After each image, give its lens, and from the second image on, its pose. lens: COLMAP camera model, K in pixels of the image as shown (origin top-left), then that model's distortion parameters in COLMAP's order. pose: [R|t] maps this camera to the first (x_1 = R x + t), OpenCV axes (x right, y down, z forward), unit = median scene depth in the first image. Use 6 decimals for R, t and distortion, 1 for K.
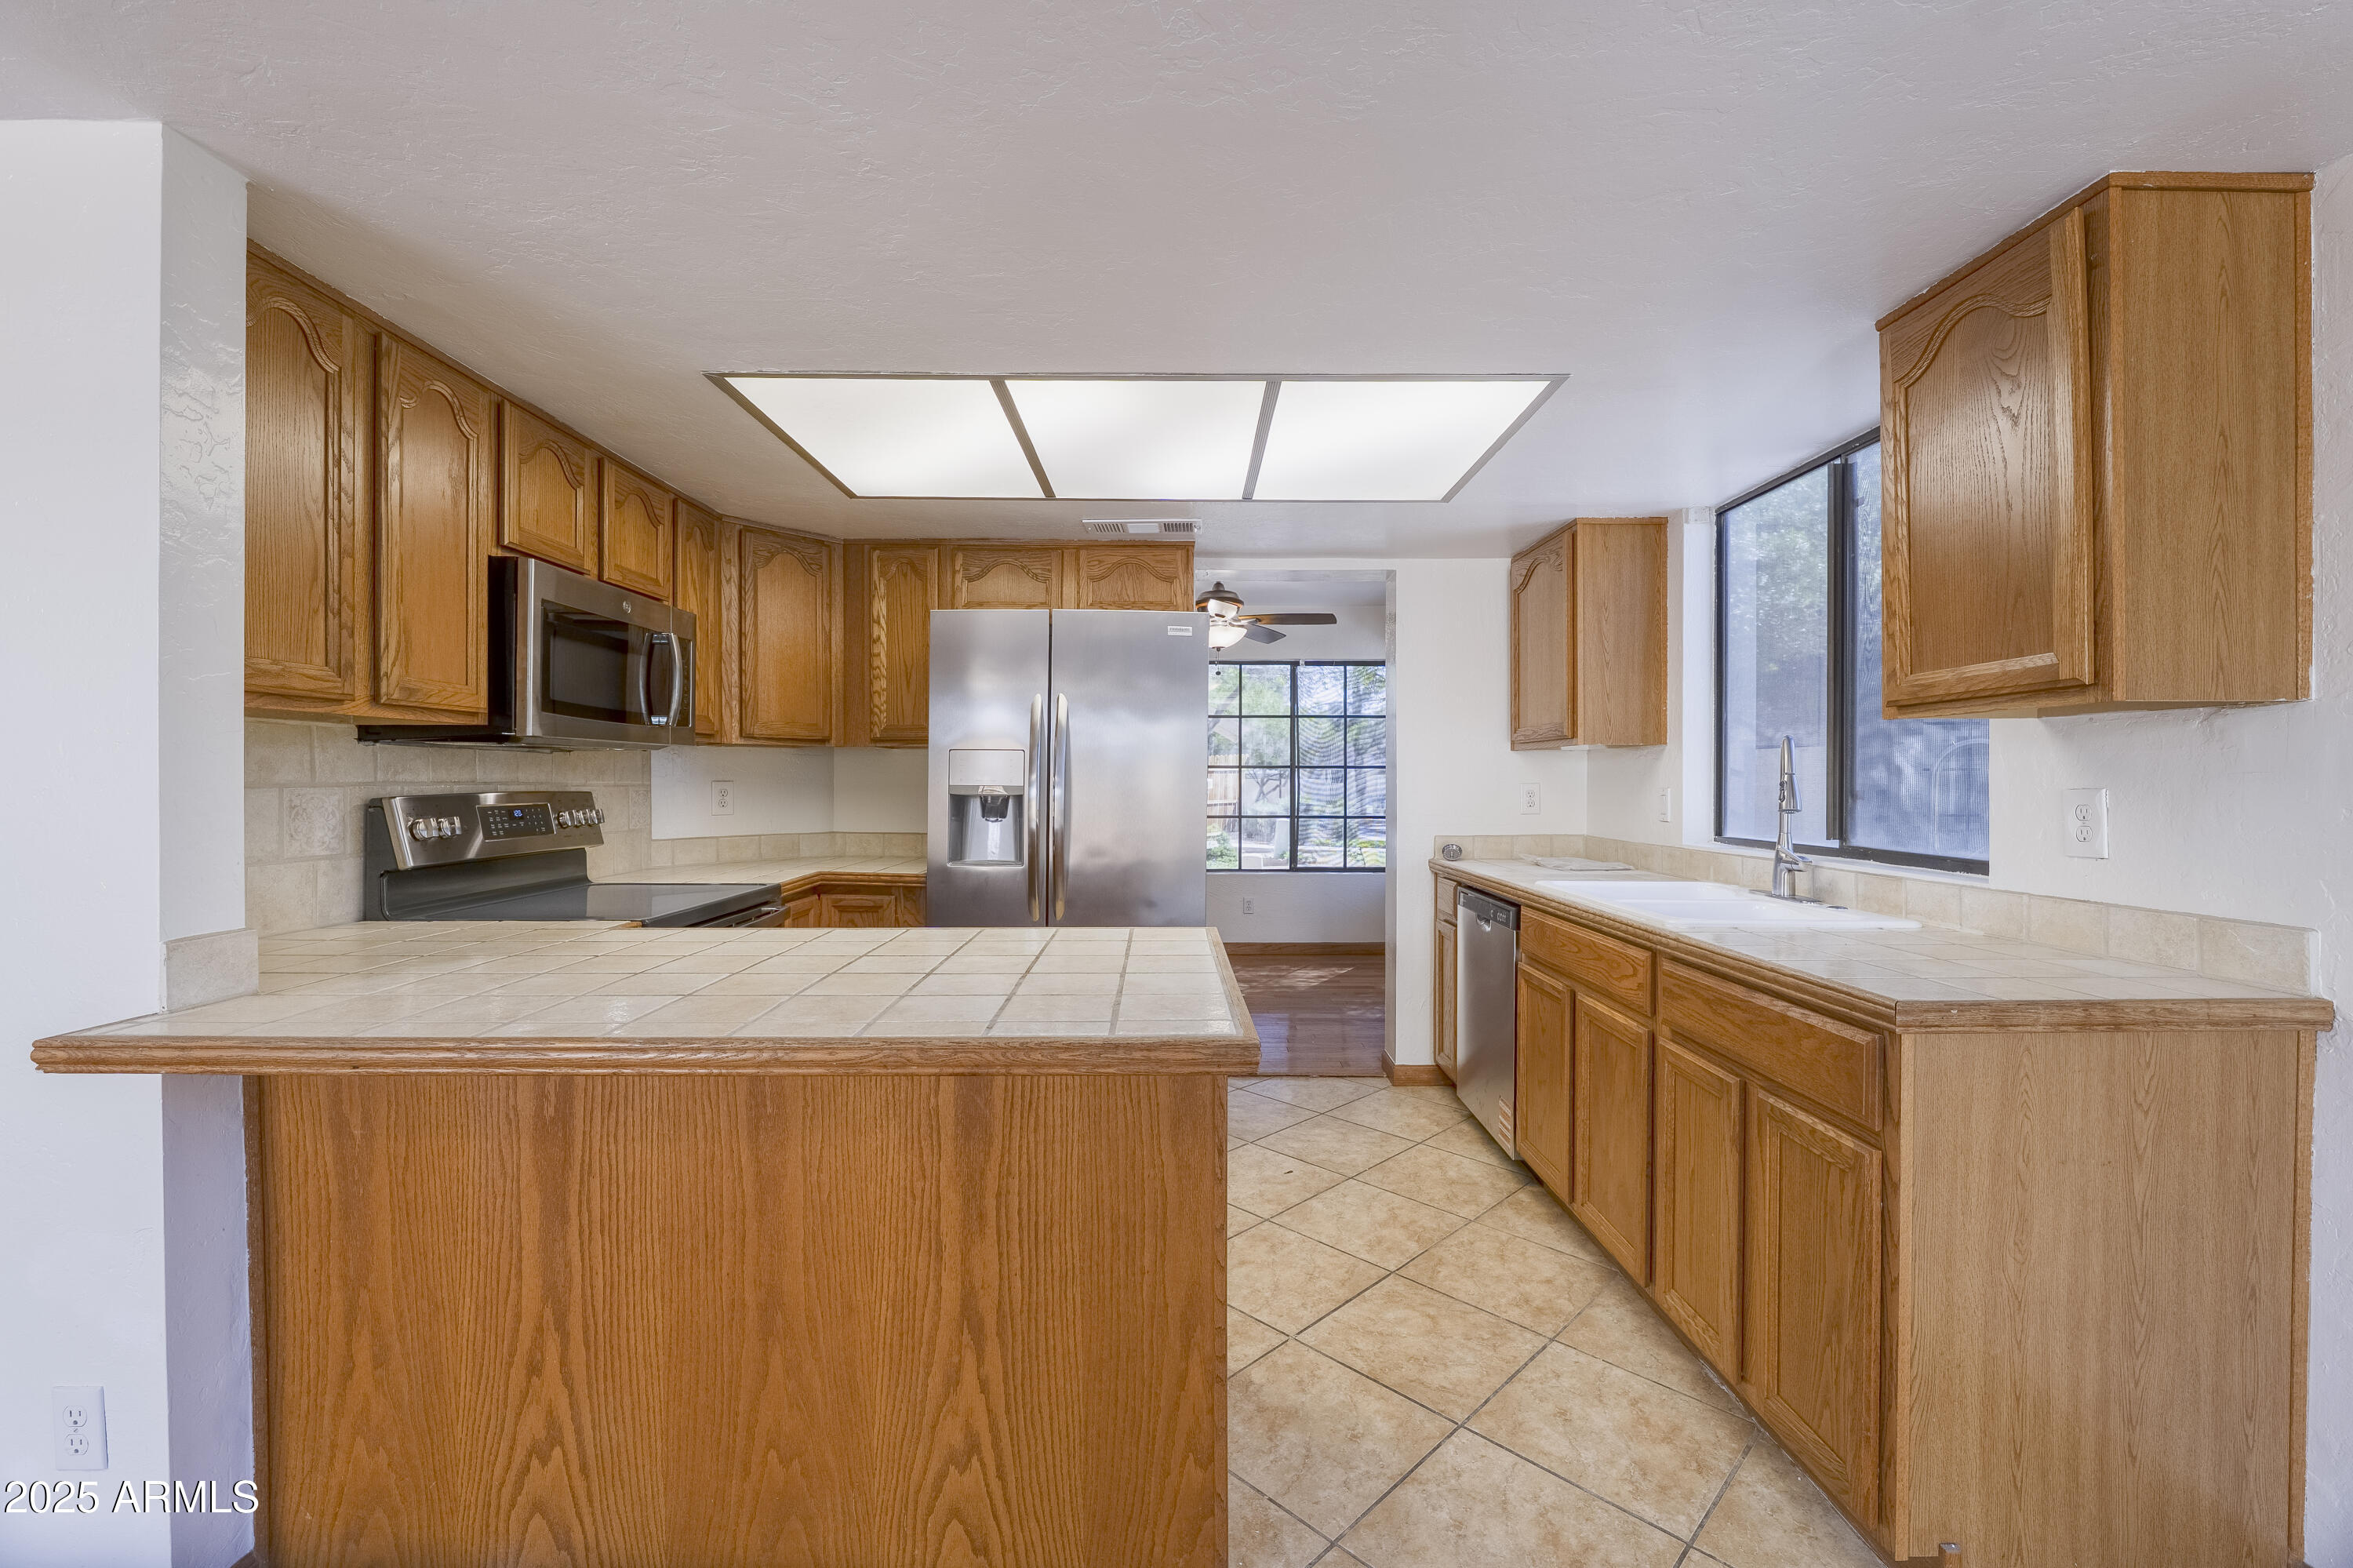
lens RADIAL K [[974.9, 0, 1181.2], [0, 974.9, 784.7], [0, 0, 1]] dist [-0.011705, -0.000159]
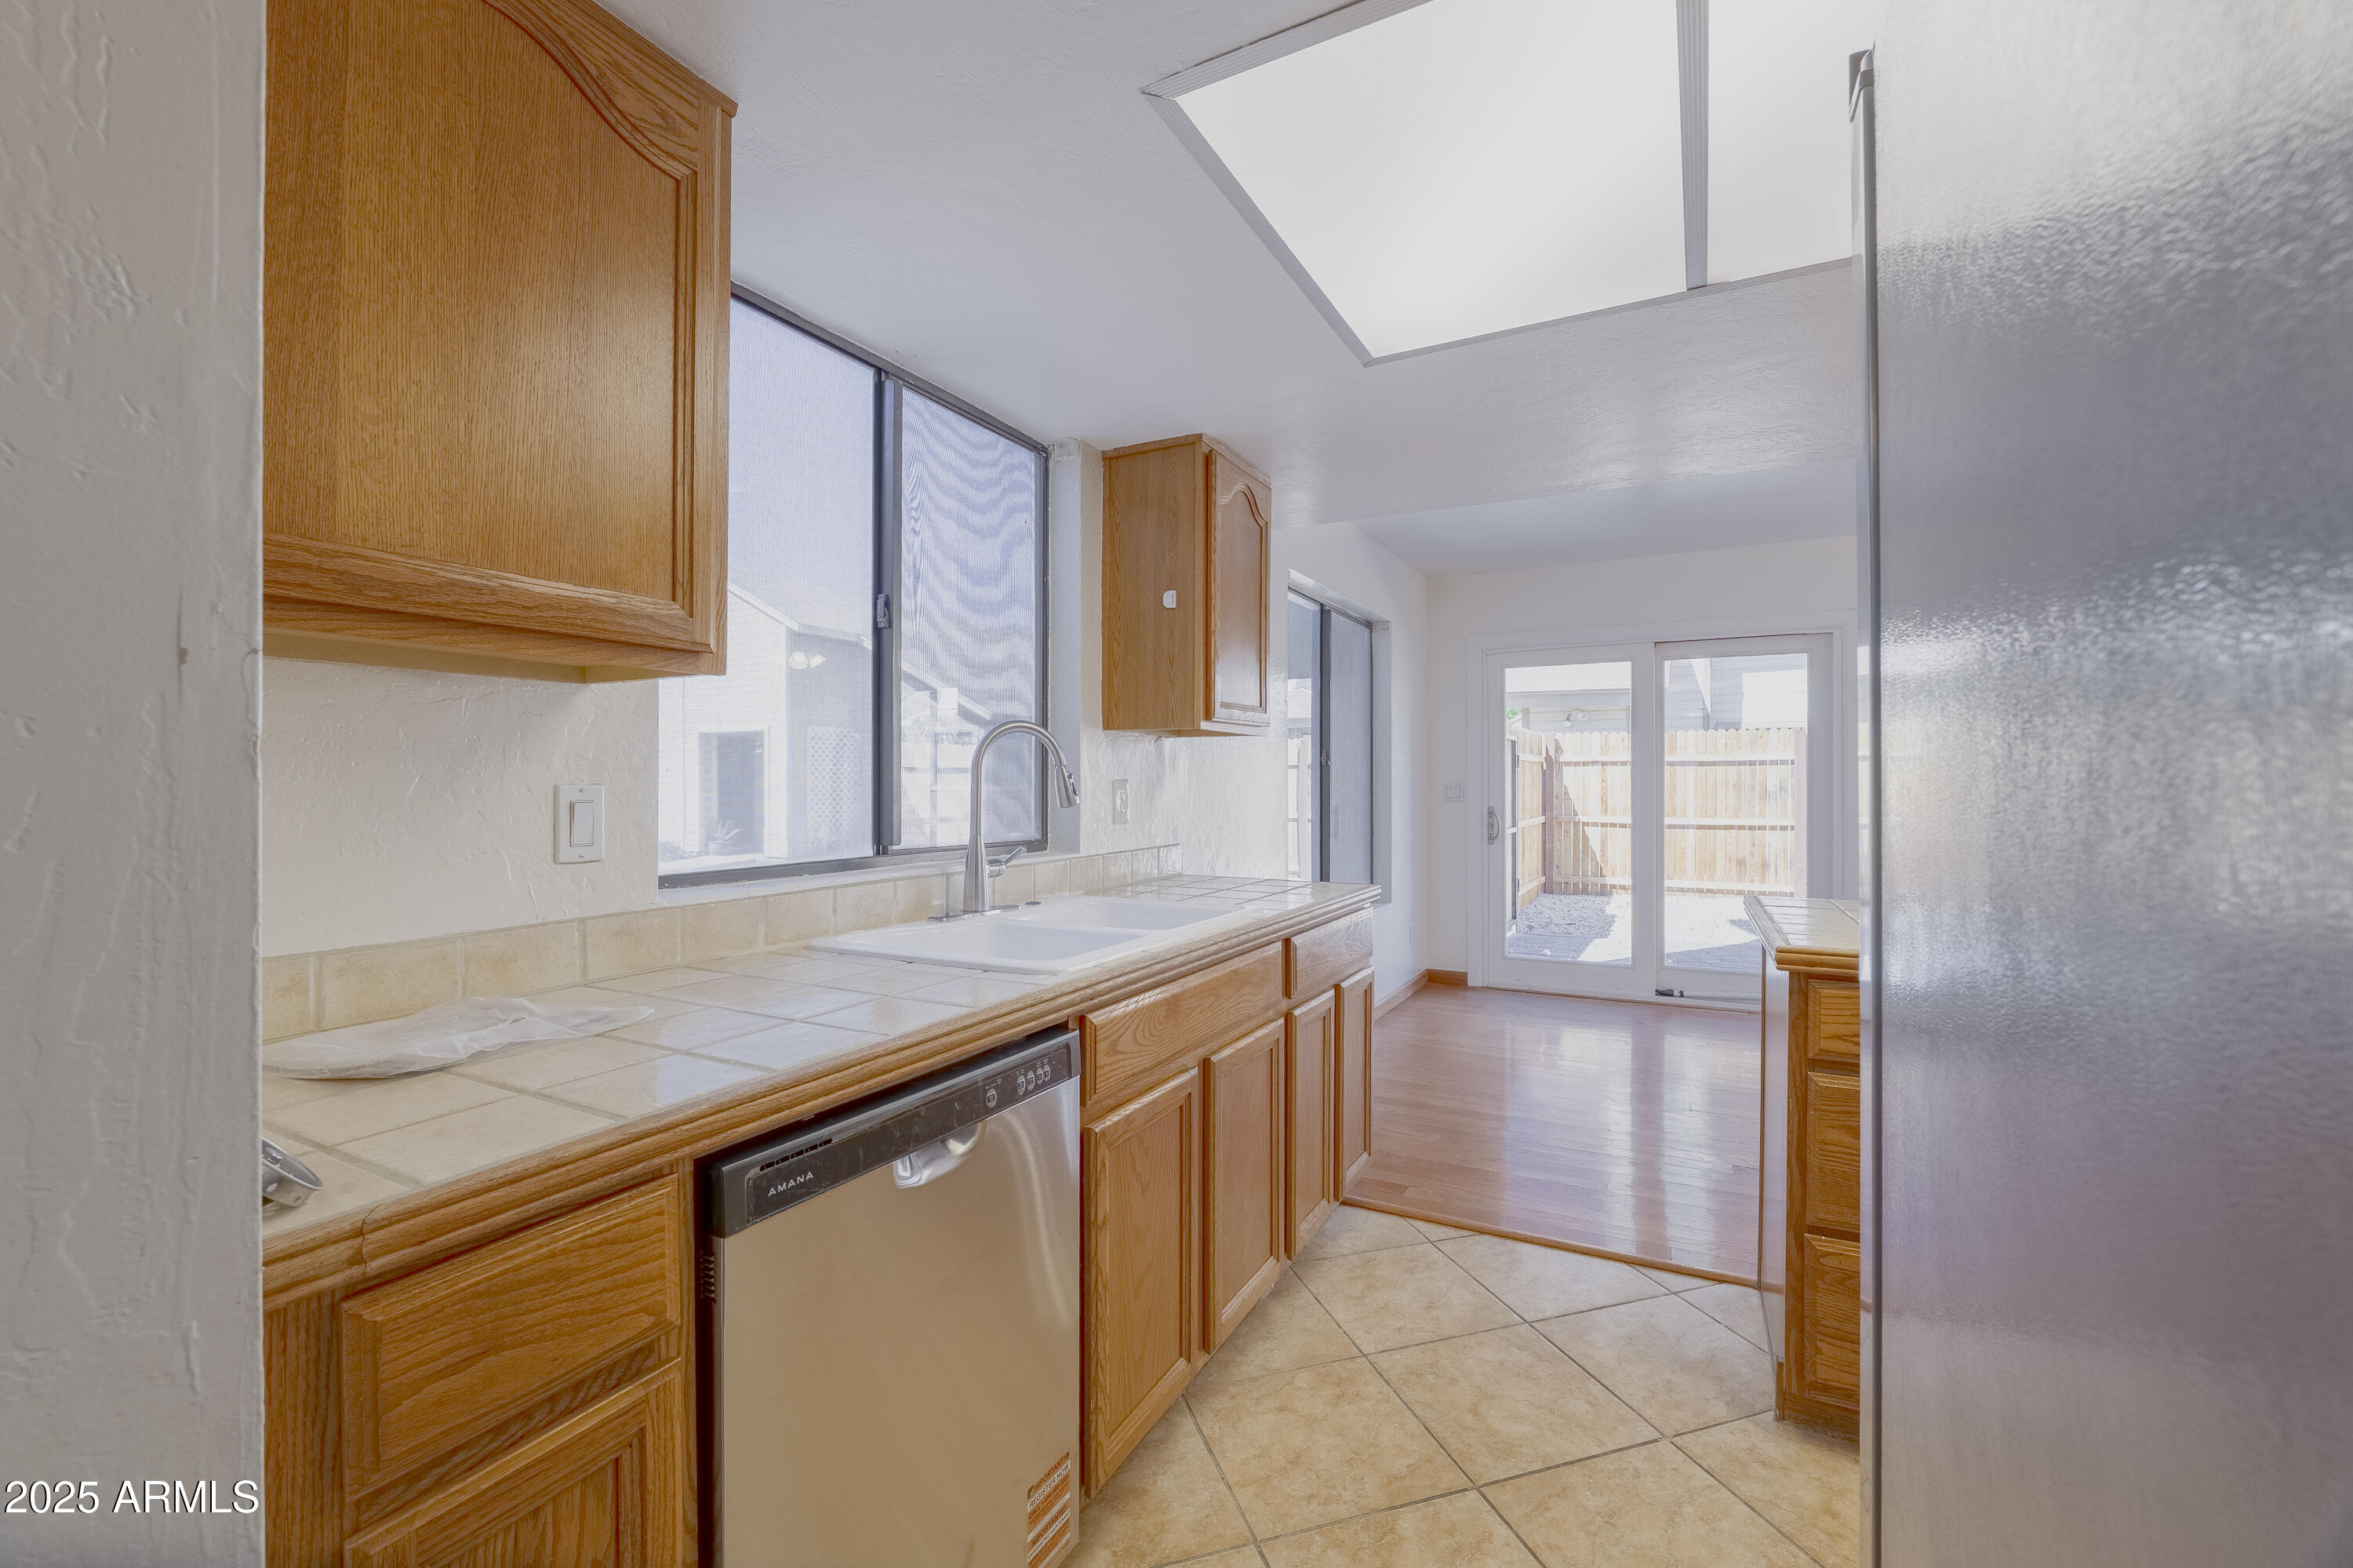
lens RADIAL K [[974.9, 0, 1170.2], [0, 974.9, 770.3], [0, 0, 1]] dist [-0.011705, -0.000159]
pose [[-0.880059, -0.005666, 0.474831, 0.093045], [-0.004507, 0.999983, 0.003580, -0.009683], [-0.474843, 0.001010, -0.880070, 1.834260]]
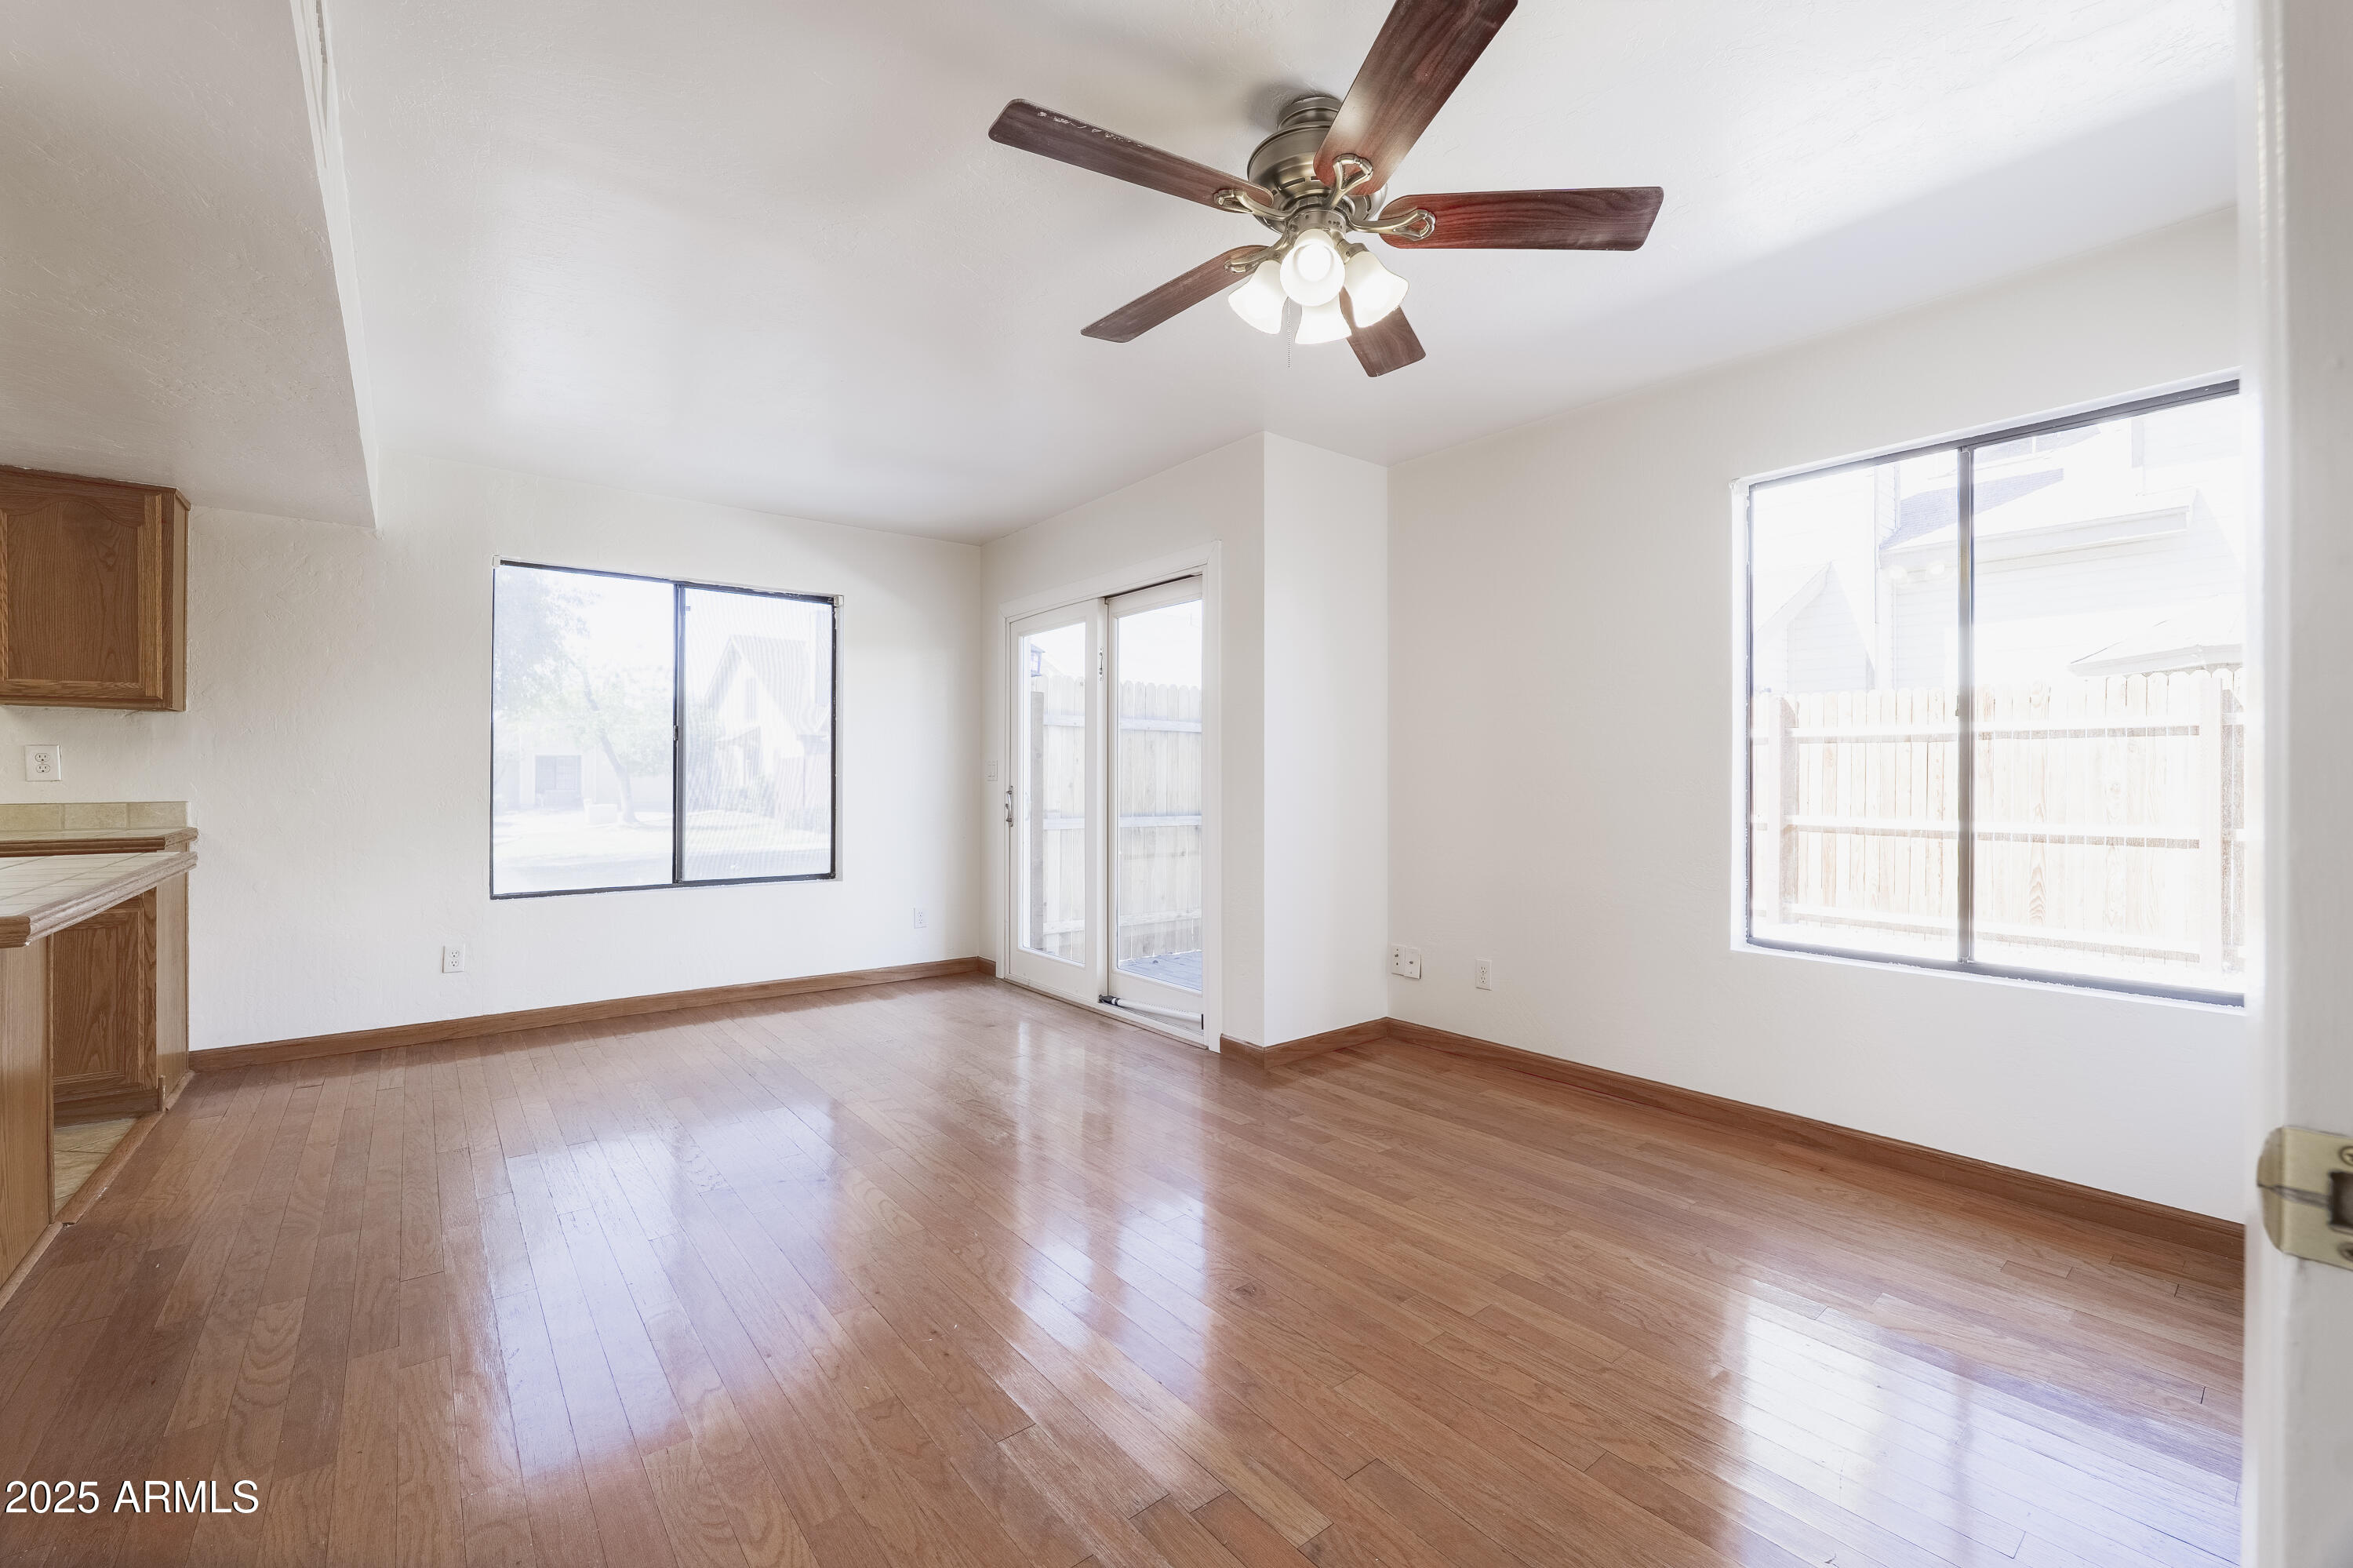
lens RADIAL K [[974.9, 0, 1229.6], [0, 974.9, 770.7], [0, 0, 1]] dist [-0.011705, -0.000159]
pose [[-0.657592, -0.003381, 0.753367, -1.569873], [-0.000313, 0.999991, 0.004214, 0.038958], [-0.753374, 0.002536, -0.657587, 0.340473]]
